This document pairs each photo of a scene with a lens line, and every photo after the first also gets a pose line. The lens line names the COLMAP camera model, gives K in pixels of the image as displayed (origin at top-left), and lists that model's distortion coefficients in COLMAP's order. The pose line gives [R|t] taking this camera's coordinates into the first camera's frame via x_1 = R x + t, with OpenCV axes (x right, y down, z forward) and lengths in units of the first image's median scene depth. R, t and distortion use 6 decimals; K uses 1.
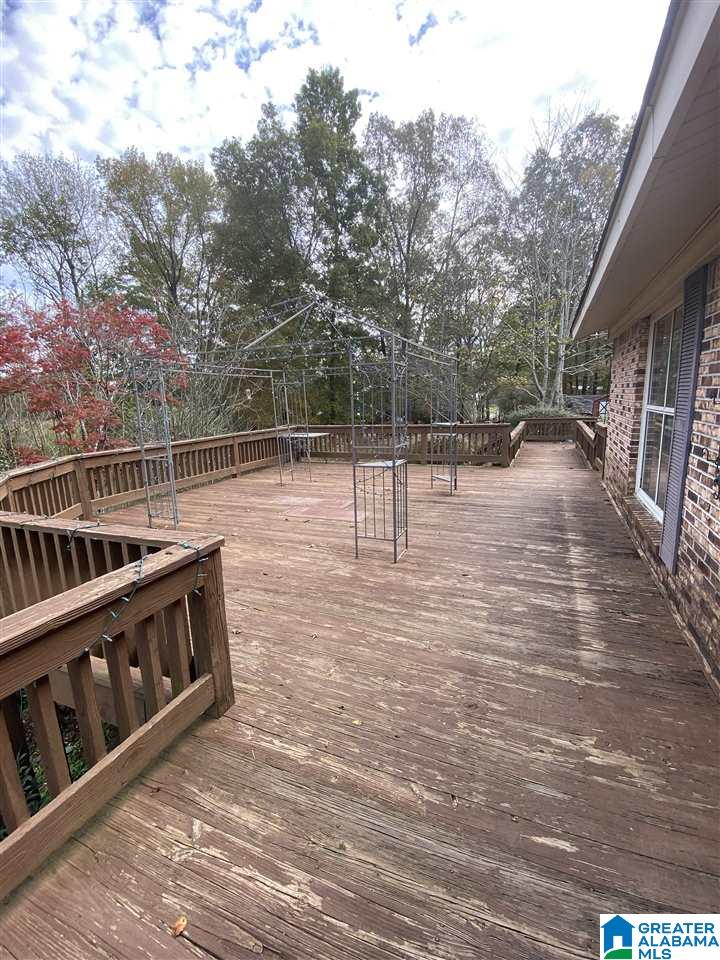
lens RADIAL K [[414.3, 0, 360.0], [0, 414.3, 480.0], [0, 0, 1]] dist [0.000262, -0.006035]
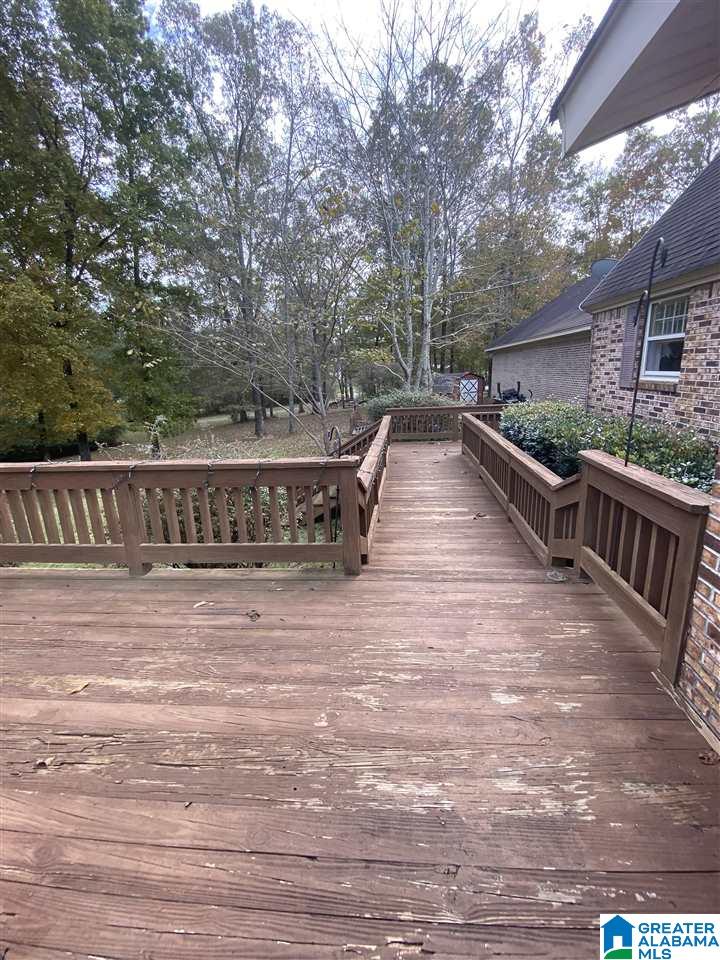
lens RADIAL K [[414.3, 0, 360.0], [0, 414.3, 480.0], [0, 0, 1]] dist [0.000262, -0.006035]
pose [[0.950716, -0.080174, 0.299519, 0.067105], [0.065782, 0.996156, 0.057844, -0.035551], [-0.303005, -0.035291, 0.952335, 0.174393]]
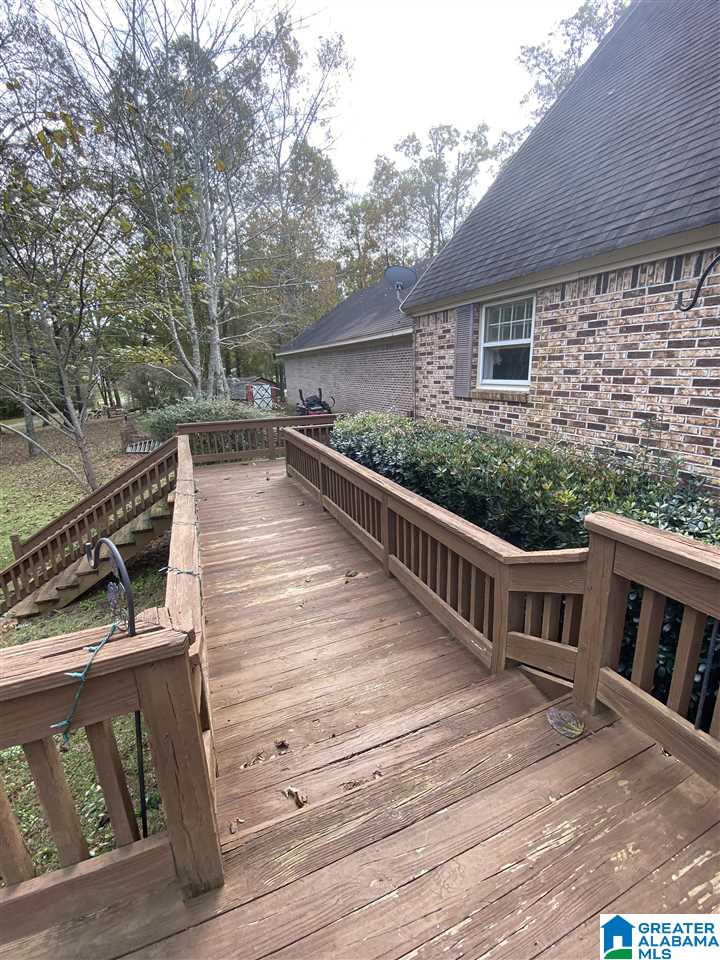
lens RADIAL K [[421.7, 0, 356.6], [0, 421.7, 474.1], [0, 0, 1]] dist [0.073019, -0.046755]
pose [[0.698945, -0.153592, 0.698488, 0.078880], [0.139346, 0.987195, 0.077639, -0.045974], [-0.701469, 0.043067, 0.711398, 0.220621]]
